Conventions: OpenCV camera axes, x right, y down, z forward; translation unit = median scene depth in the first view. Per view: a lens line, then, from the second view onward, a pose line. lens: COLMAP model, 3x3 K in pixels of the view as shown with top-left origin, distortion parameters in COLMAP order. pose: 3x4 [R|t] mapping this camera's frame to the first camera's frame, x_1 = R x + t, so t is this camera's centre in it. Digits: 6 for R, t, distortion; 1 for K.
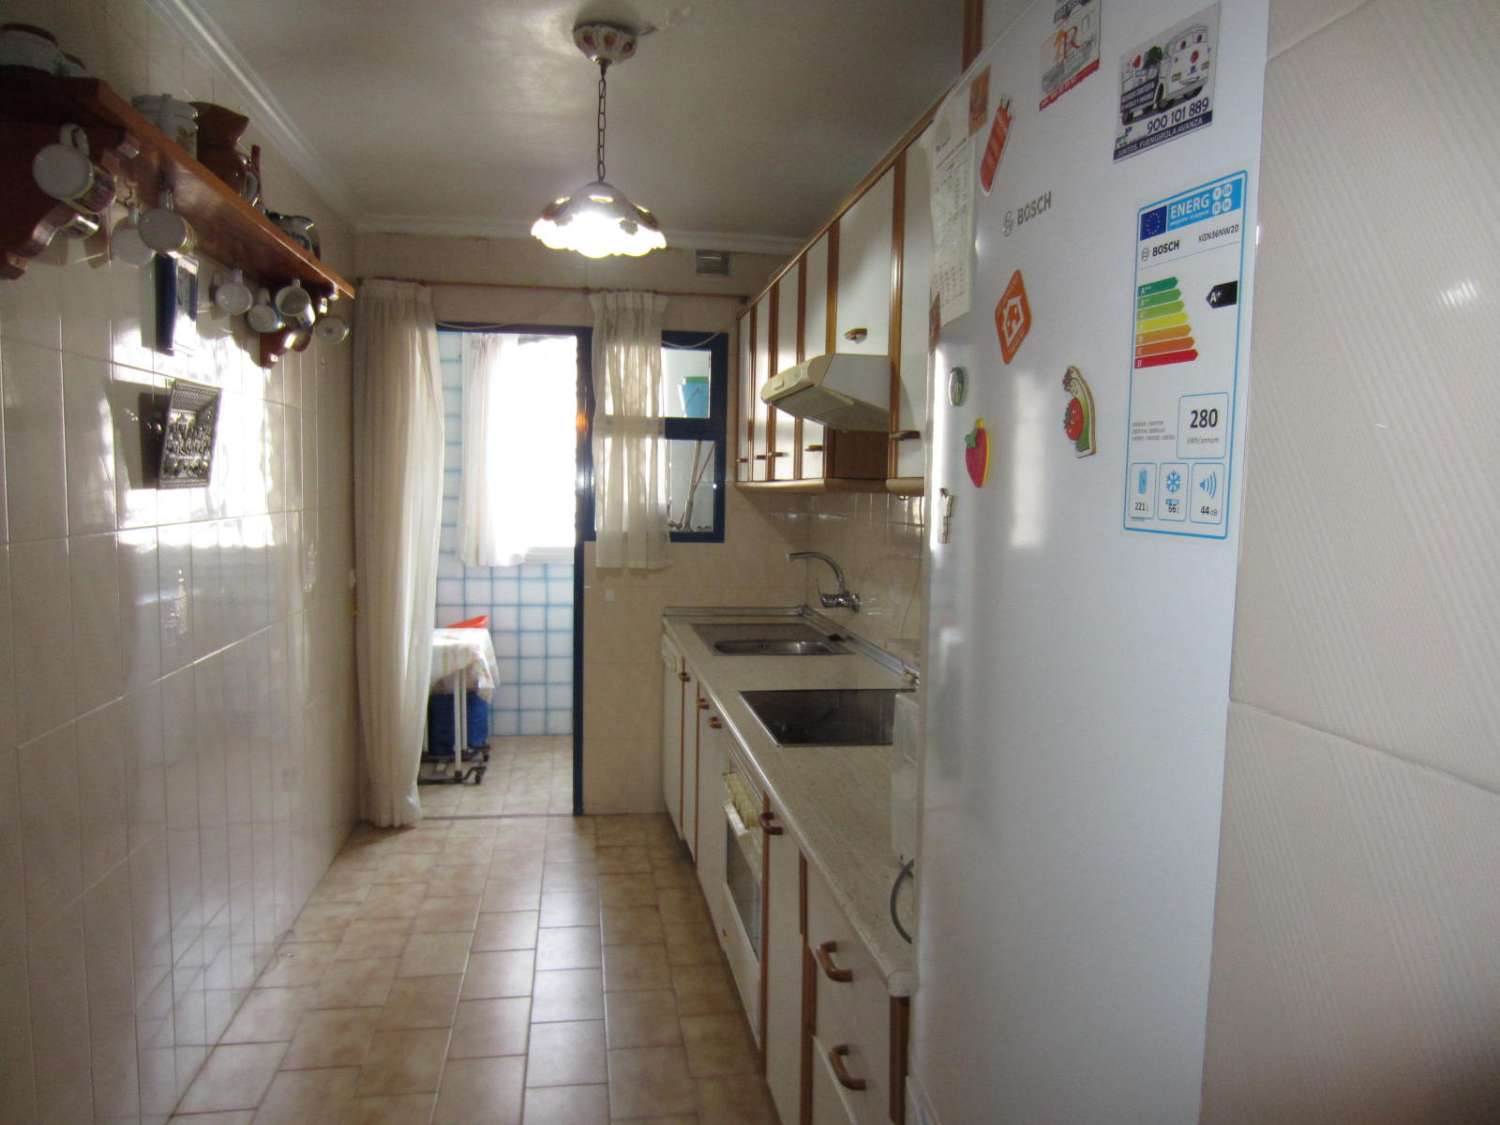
lens RADIAL K [[1049.5, 0, 754.7], [0, 1049.5, 558.9], [0, 0, 1]] dist [-0.045721, 0.016127]
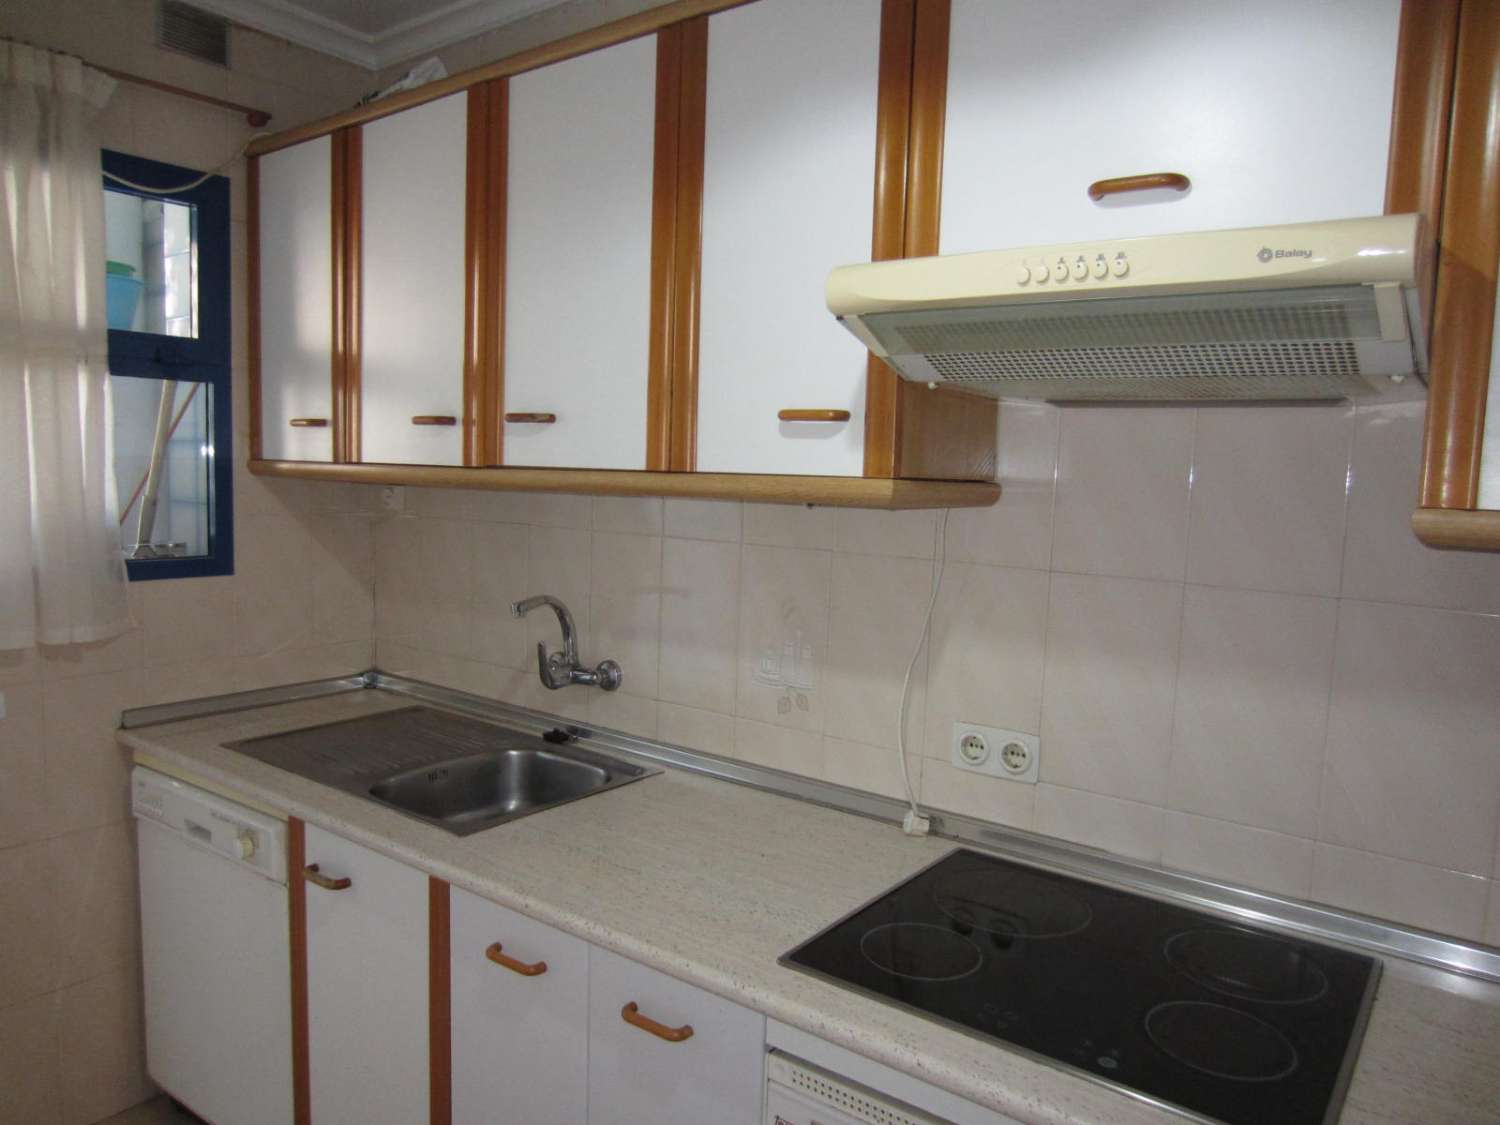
lens RADIAL K [[1049.5, 0, 739.3], [0, 1049.5, 570.3], [0, 0, 1]] dist [-0.045721, 0.016127]
pose [[0.737242, -0.071589, 0.671825, -0.419743], [0.036968, 0.997155, 0.065688, -0.091332], [-0.674617, -0.023592, 0.737791, 0.919246]]
